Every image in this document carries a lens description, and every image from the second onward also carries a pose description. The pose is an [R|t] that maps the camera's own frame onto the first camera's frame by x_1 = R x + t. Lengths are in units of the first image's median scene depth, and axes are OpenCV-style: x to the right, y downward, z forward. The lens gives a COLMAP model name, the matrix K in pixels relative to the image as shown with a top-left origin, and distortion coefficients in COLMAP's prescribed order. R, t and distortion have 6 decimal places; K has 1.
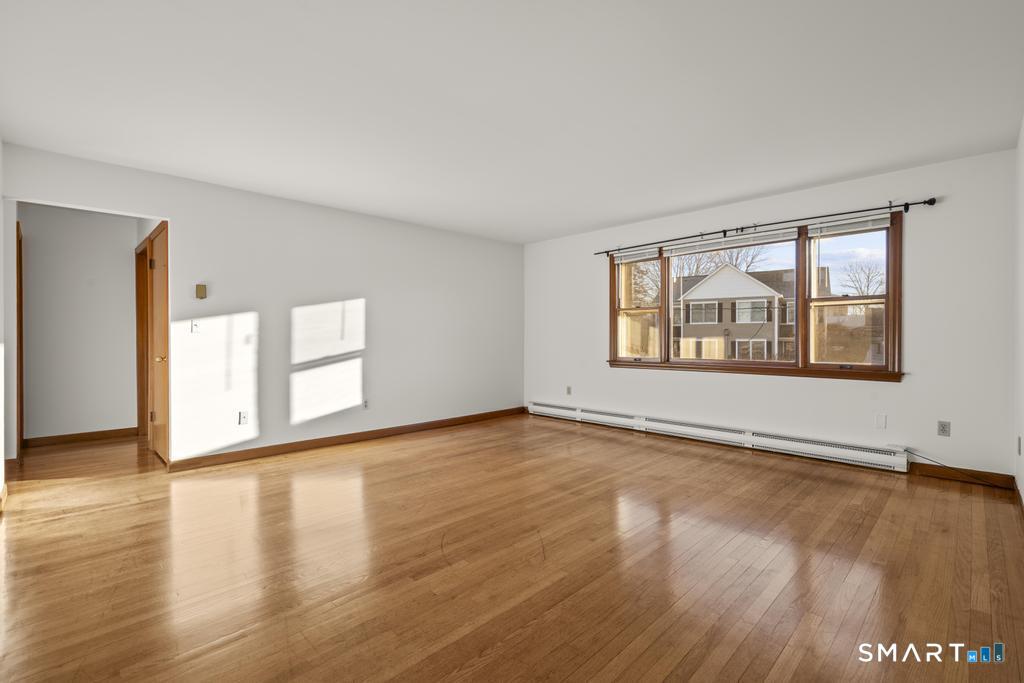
lens RADIAL K [[466.0, 0, 512.0], [0, 466.0, 341.5], [0, 0, 1]] dist [-0.001853, -0.000115]
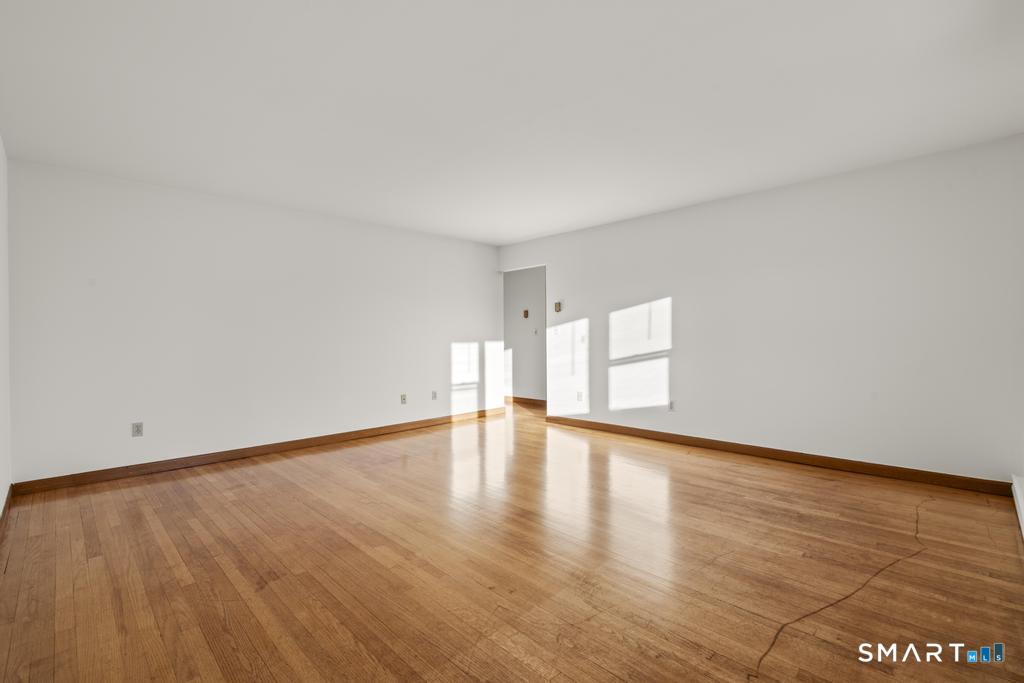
lens RADIAL K [[473.1, 0, 512.0], [0, 473.1, 341.5], [0, 0, 1]] dist [0.001619, 0.000091]
pose [[-0.019516, 0.005071, -0.999797, 0.757763], [-0.006073, 0.999968, 0.005191, -0.002566], [0.999791, 0.006173, -0.019484, 0.775005]]
